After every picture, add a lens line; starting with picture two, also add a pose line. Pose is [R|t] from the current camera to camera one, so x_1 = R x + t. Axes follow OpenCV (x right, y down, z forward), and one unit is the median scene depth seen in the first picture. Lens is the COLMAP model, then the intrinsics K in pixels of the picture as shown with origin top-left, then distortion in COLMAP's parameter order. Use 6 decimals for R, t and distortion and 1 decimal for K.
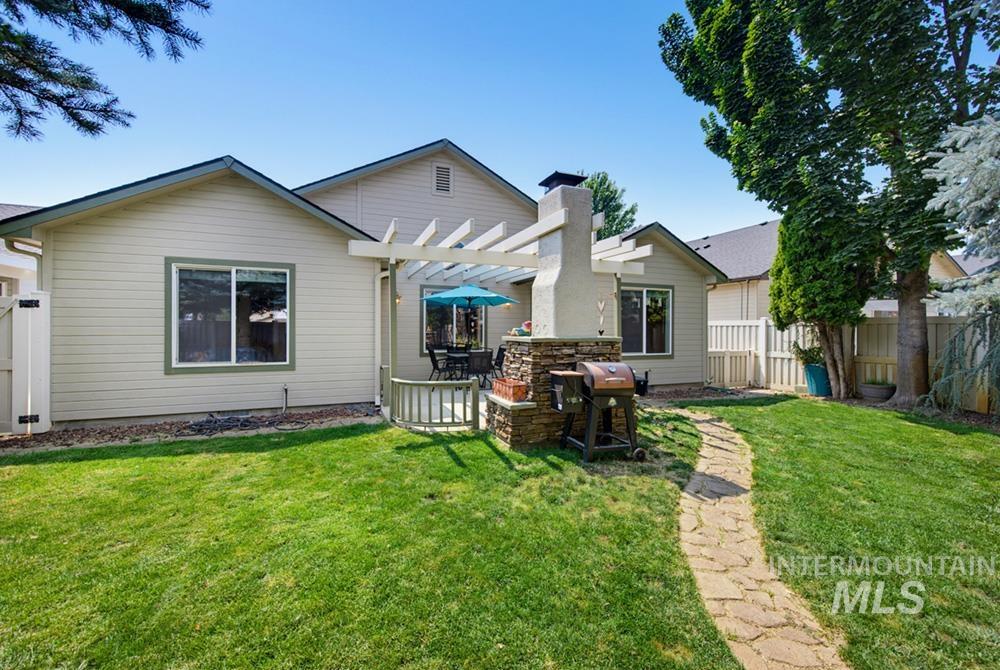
lens RADIAL K [[394.8, 0, 500.0], [0, 394.8, 335.0], [0, 0, 1]] dist [-0.001581, -0.000148]
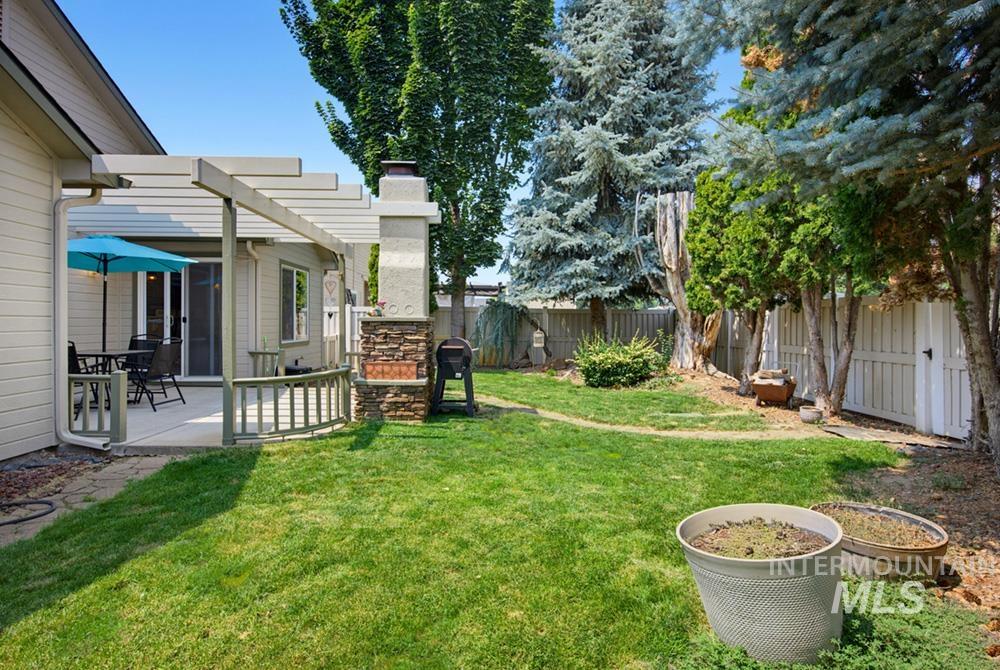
lens RADIAL K [[488.9, 0, 500.1], [0, 488.9, 319.4], [0, 0, 1]] dist [-0.014698, 0.000261]
pose [[0.338197, 0.000499, 0.941075, -0.954276], [0.010202, 0.999939, -0.004197, 0.017491], [-0.941020, 0.011021, 0.338171, 0.306868]]
